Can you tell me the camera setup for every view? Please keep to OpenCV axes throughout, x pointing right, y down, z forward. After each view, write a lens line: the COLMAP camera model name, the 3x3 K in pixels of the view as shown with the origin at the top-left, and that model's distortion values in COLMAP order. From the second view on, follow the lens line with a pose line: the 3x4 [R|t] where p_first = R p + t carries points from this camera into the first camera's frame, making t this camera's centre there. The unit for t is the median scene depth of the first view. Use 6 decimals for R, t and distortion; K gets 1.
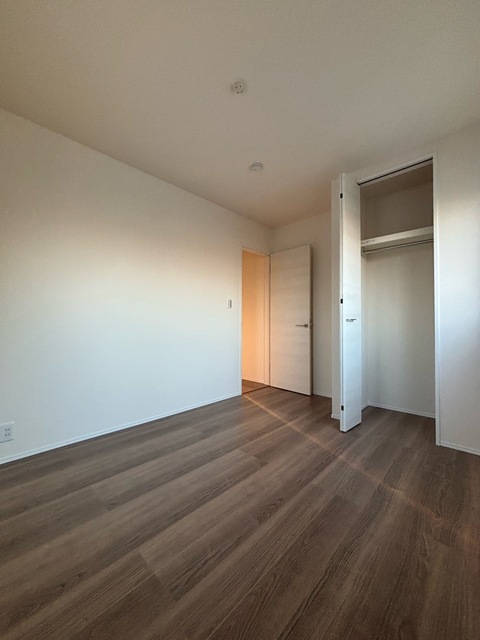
lens RADIAL K [[258.7, 0, 240.4], [0, 258.7, 319.7], [0, 0, 1]] dist [-0.000654, -0.000011]
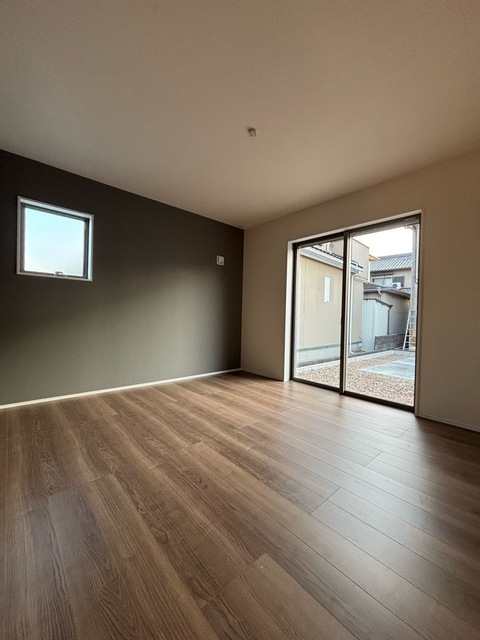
lens RADIAL K [[258.7, 0, 241.1], [0, 258.7, 318.5], [0, 0, 1]] dist [-0.000654, -0.000011]
pose [[-0.076280, 0.012639, -0.997006, 1.177157], [-0.001161, 0.999918, 0.012764, 0.019834], [0.997086, 0.002131, -0.076259, 1.241151]]
